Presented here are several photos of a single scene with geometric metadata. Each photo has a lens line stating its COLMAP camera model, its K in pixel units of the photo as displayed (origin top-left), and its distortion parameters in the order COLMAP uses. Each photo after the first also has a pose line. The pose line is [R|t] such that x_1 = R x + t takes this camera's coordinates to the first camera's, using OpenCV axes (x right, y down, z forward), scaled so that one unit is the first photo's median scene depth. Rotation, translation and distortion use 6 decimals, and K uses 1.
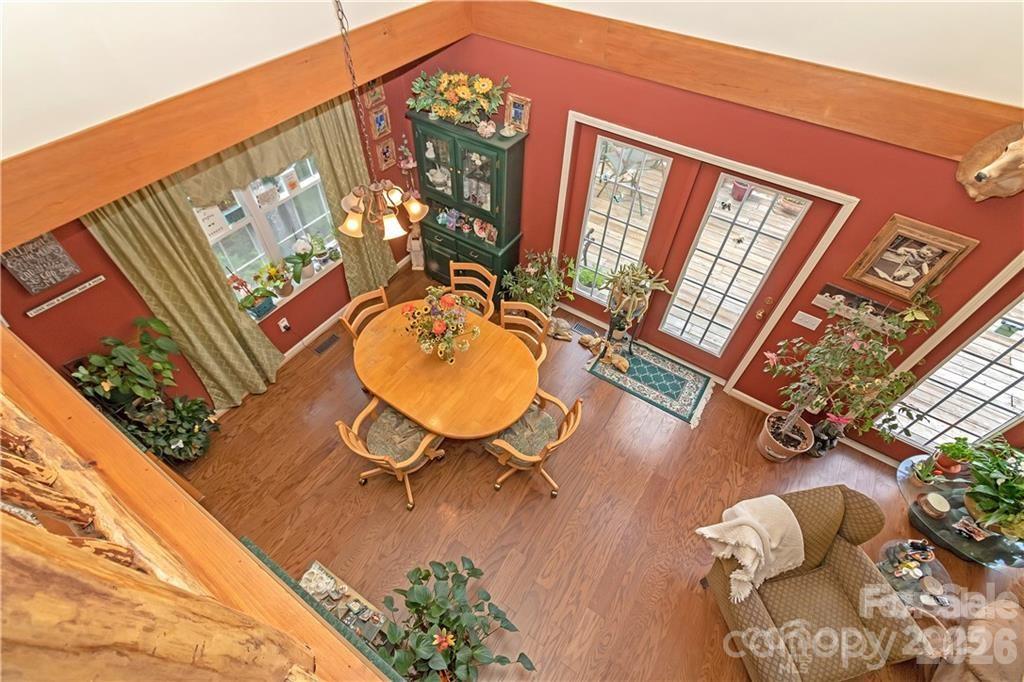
lens RADIAL K [[475.1, 0, 503.1], [0, 475.1, 334.1], [0, 0, 1]] dist [-0.005531, 0.002413]
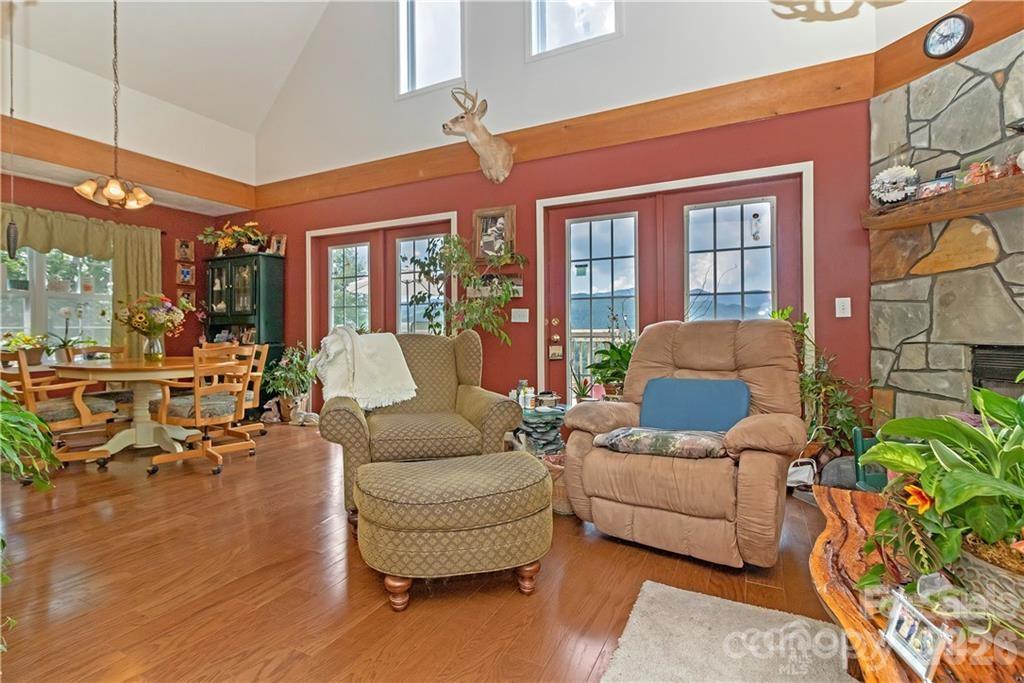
lens RADIAL K [[501.8, 0, 482.7], [0, 501.8, 318.3], [0, 0, 1]] dist [0.003652, -0.000324]
pose [[0.995589, -0.012948, 0.092924, 0.541586], [0.080099, 0.633037, -0.769966, 0.968857], [-0.048855, 0.774013, 0.631282, 0.178767]]
